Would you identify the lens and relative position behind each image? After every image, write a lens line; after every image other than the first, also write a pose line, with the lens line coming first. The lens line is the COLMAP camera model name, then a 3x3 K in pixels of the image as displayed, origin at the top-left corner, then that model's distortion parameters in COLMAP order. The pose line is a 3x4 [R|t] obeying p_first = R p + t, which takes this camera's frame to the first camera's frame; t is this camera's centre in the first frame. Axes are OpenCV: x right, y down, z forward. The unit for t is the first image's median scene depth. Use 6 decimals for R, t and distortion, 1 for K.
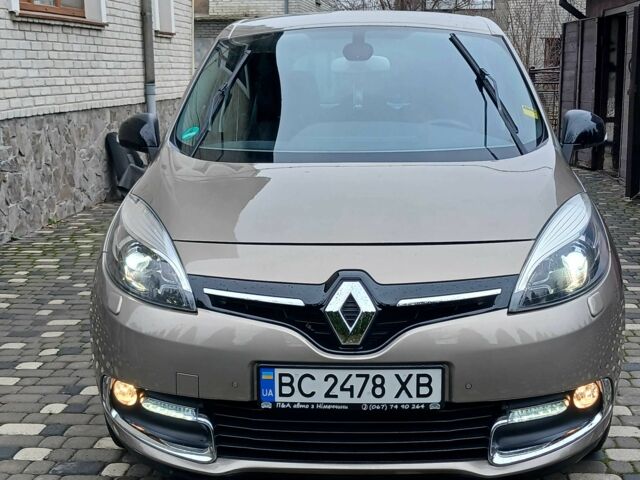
lens RADIAL K [[995.5, 0, 319.6], [0, 995.5, 253.5], [0, 0, 1]] dist [0.223128, -1.113269]
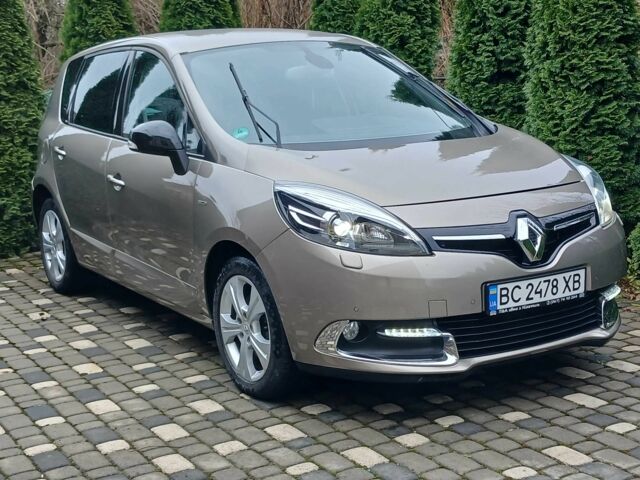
lens RADIAL K [[995.5, 0, 319.6], [0, 995.5, 253.5], [0, 0, 1]] dist [0.223128, -1.113269]
pose [[0.826615, -0.123103, 0.549139, -0.996472], [0.132238, 0.990949, 0.023088, 0.007478], [-0.547011, 0.053532, 0.835412, -0.021937]]
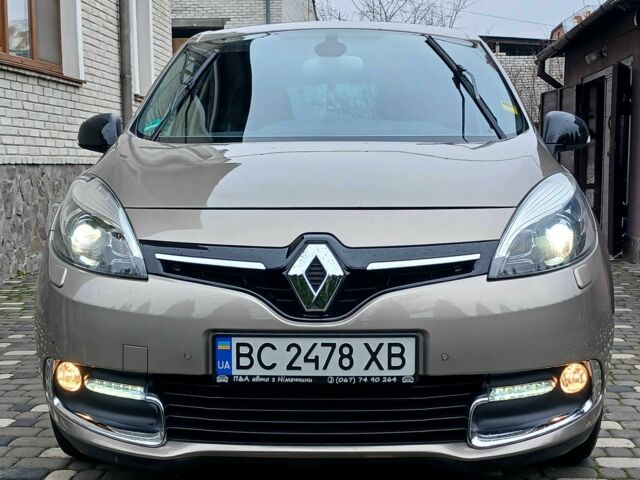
lens RADIAL K [[995.5, 0, 319.6], [0, 995.5, 253.5], [0, 0, 1]] dist [0.223128, -1.113269]
pose [[0.999838, 0.005474, 0.017129, 0.018642], [-0.003934, 0.996051, -0.088697, 0.118778], [-0.017547, 0.088615, 0.995911, 0.089199]]
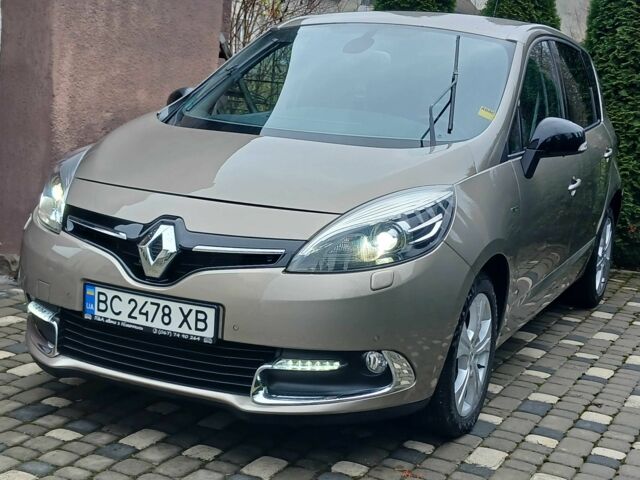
lens RADIAL K [[995.5, 0, 319.6], [0, 995.5, 253.5], [0, 0, 1]] dist [0.223128, -1.113269]
pose [[0.921685, 0.144529, -0.360011, 0.629116], [-0.148591, 0.988761, 0.016529, 0.015390], [0.358354, 0.038260, 0.932801, -0.030285]]
